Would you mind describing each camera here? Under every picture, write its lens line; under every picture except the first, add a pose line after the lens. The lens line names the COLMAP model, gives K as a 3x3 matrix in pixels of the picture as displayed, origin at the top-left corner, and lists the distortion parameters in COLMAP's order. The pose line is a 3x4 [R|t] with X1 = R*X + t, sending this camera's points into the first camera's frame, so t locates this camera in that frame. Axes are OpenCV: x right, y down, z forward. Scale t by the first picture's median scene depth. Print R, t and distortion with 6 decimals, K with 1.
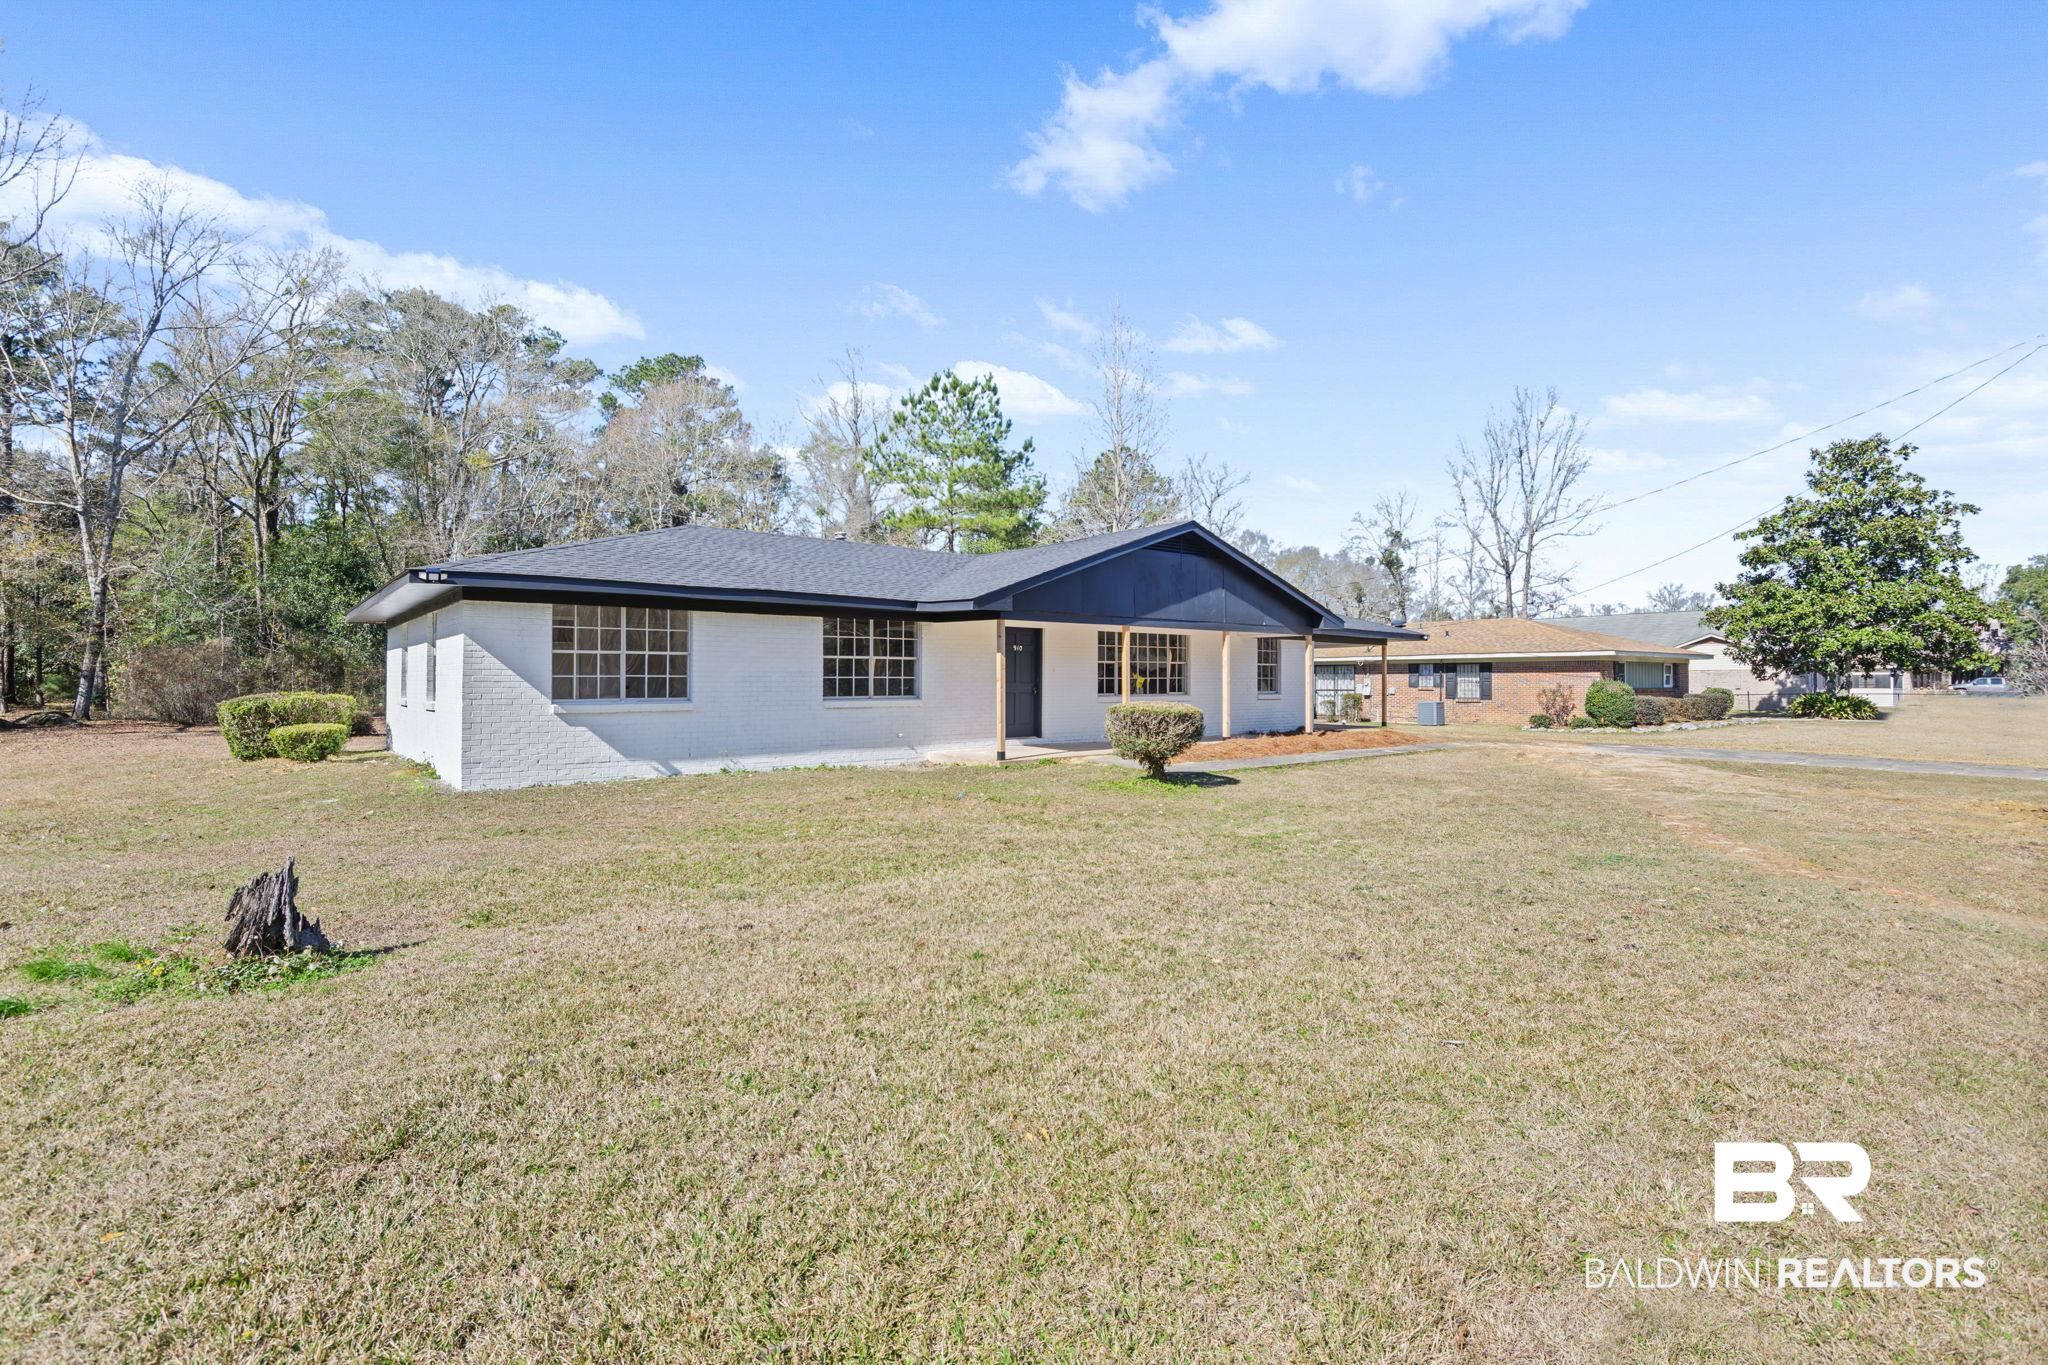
lens RADIAL K [[948.3, 0, 1028.9], [0, 948.3, 685.2], [0, 0, 1]] dist [0.000393, -0.000578]
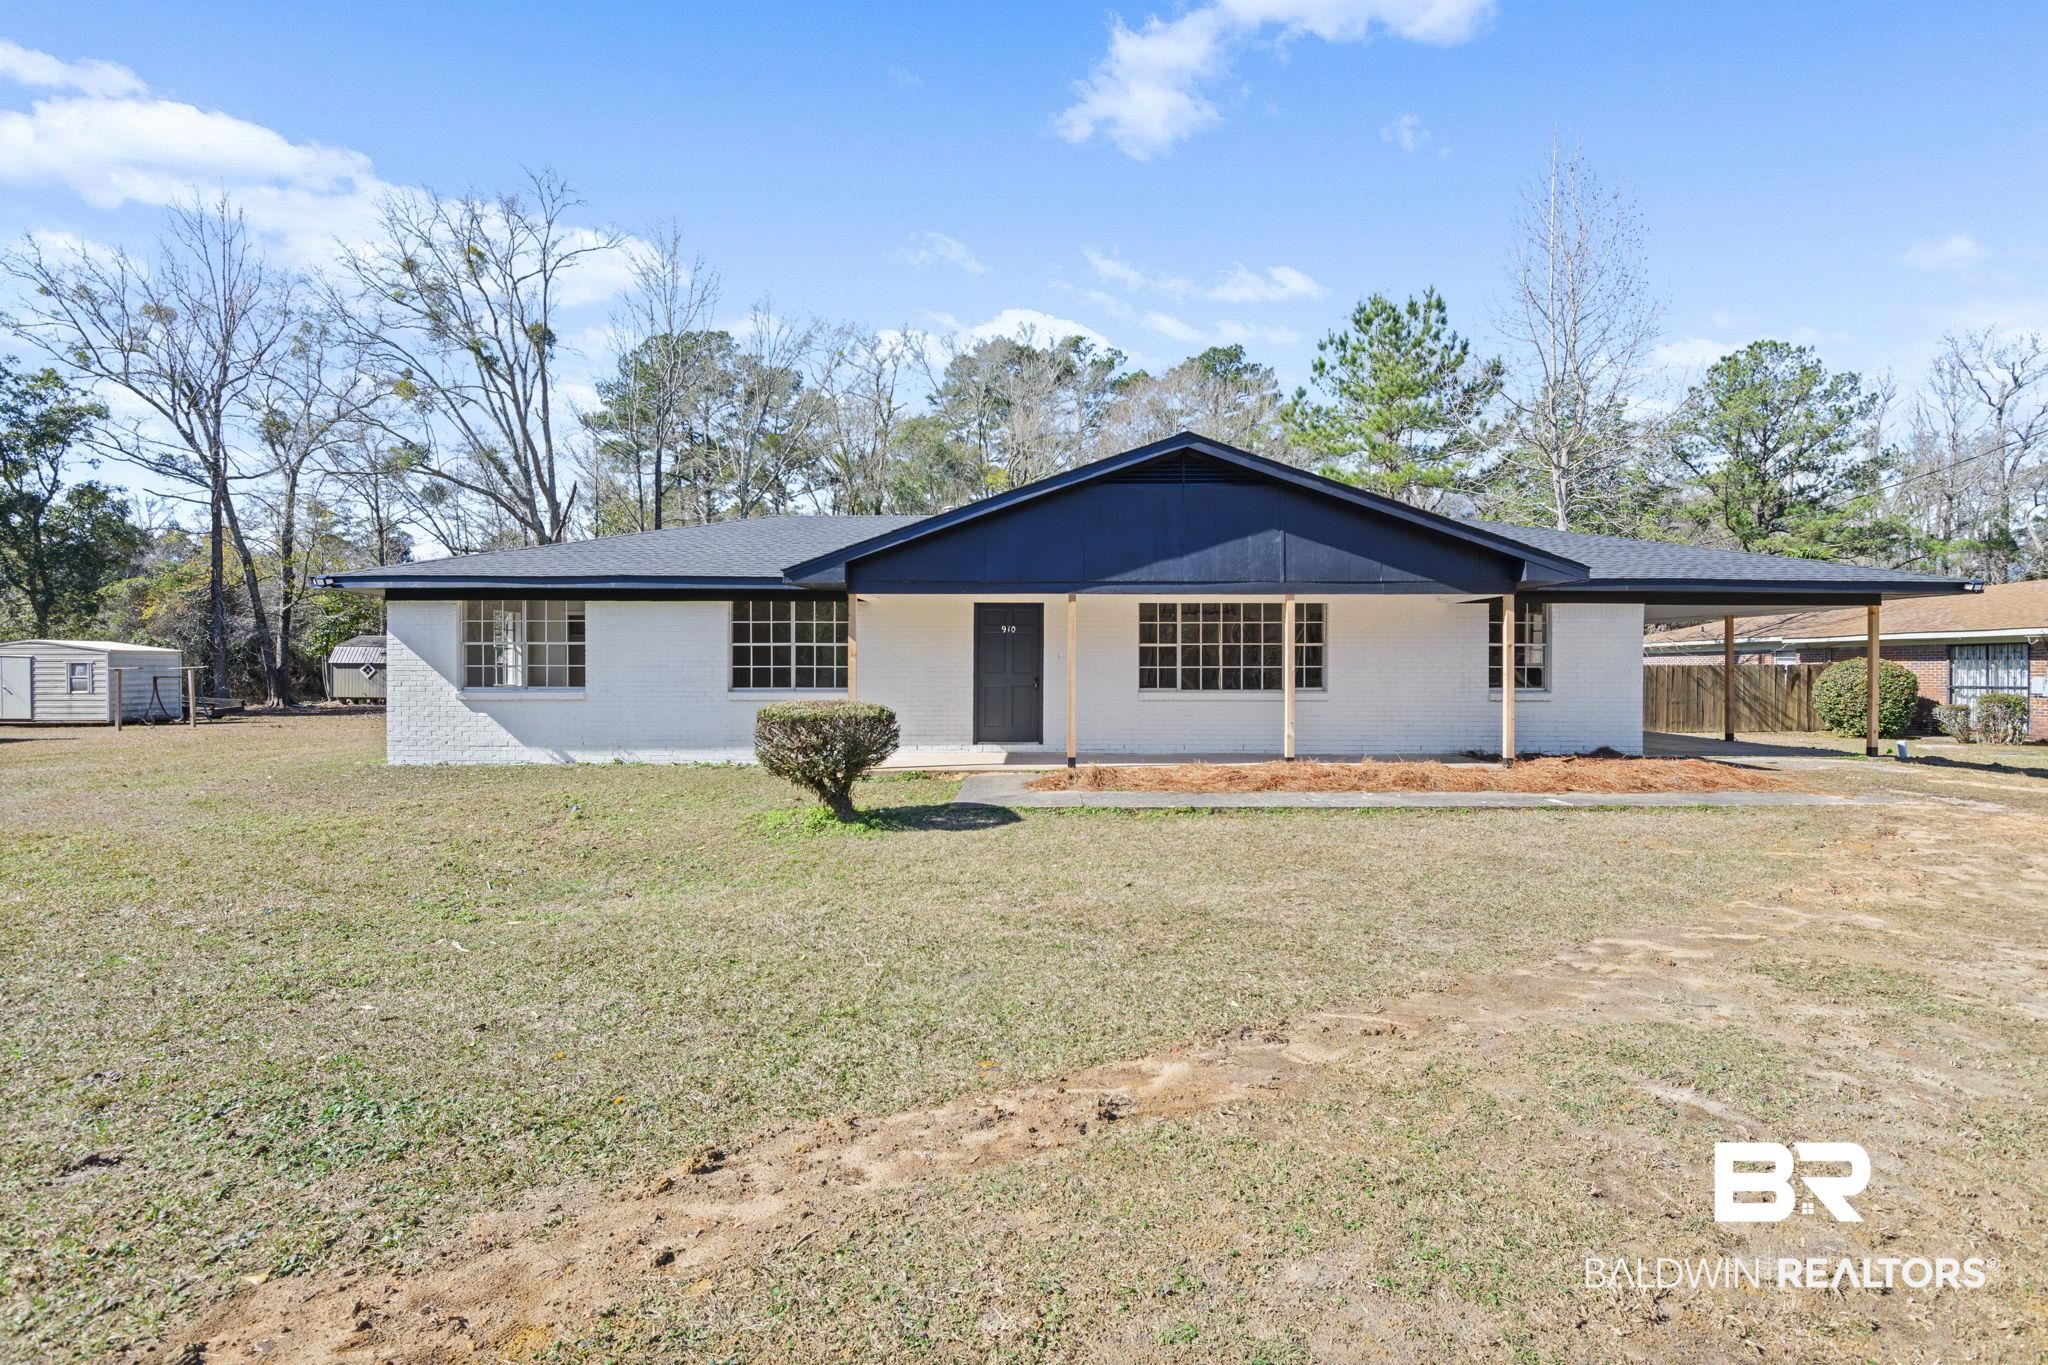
lens RADIAL K [[948.3, 0, 1023.7], [0, 948.3, 680.6], [0, 0, 1]] dist [0.000393, -0.000578]
pose [[0.772210, 0.007114, -0.635327, 0.530860], [-0.004222, 0.999973, 0.006065, -0.001547], [0.635353, -0.002001, 0.772219, 0.425676]]
